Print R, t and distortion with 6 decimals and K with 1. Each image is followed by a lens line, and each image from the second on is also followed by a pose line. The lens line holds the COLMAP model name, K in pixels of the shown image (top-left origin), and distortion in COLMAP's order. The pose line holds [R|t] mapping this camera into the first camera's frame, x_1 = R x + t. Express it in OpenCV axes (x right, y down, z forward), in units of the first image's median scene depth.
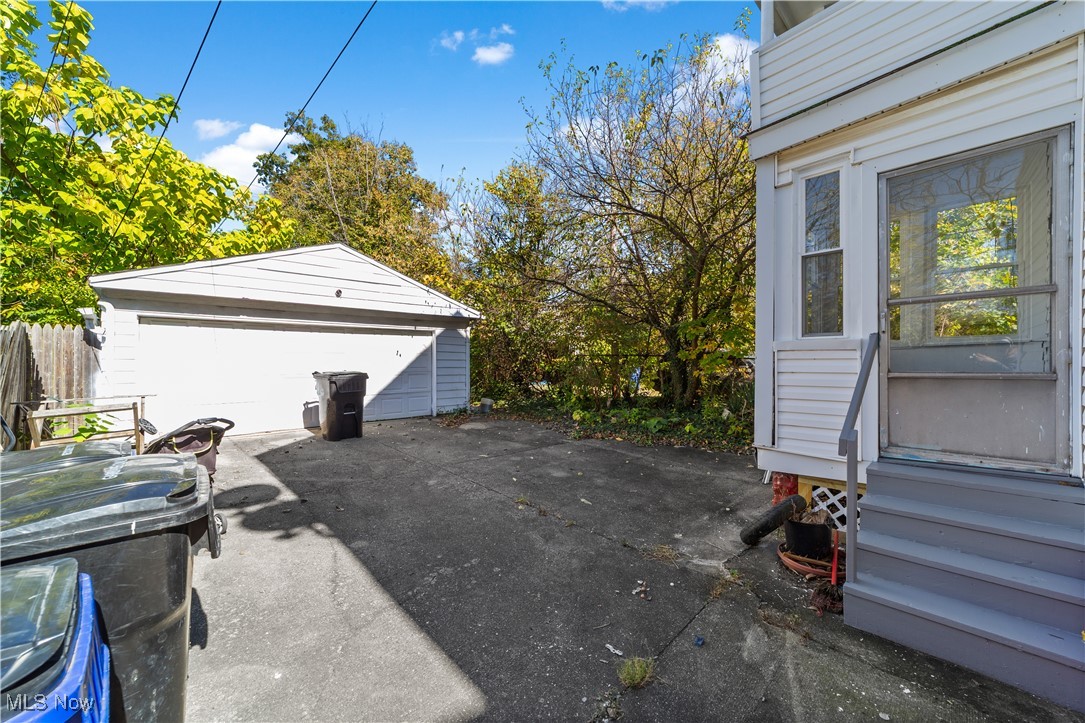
lens RADIAL K [[432.1, 0, 542.5], [0, 432.1, 361.5], [0, 0, 1]] dist [-0.001330, 0.000036]
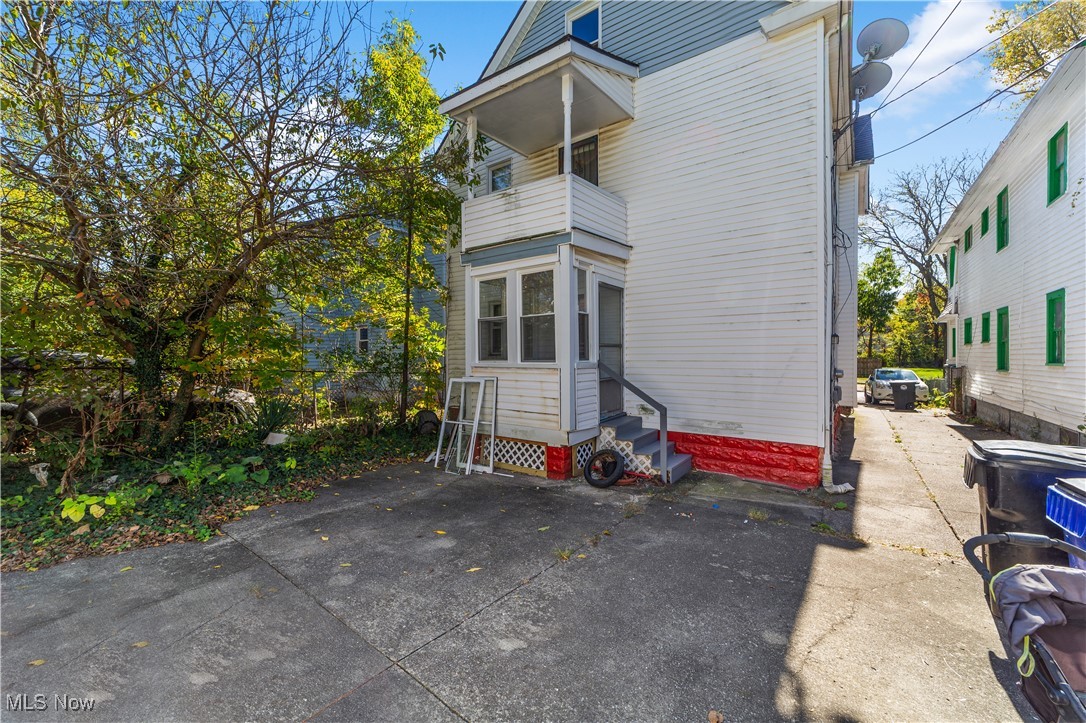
lens RADIAL K [[432.5, 0, 543.0], [0, 432.5, 361.5], [0, 0, 1]] dist [-0.001330, 0.000036]
pose [[-0.198674, -0.007522, 0.980037, -1.058897], [-0.001972, 0.999972, 0.007276, -0.068578], [-0.980064, -0.000487, -0.198683, 1.507239]]
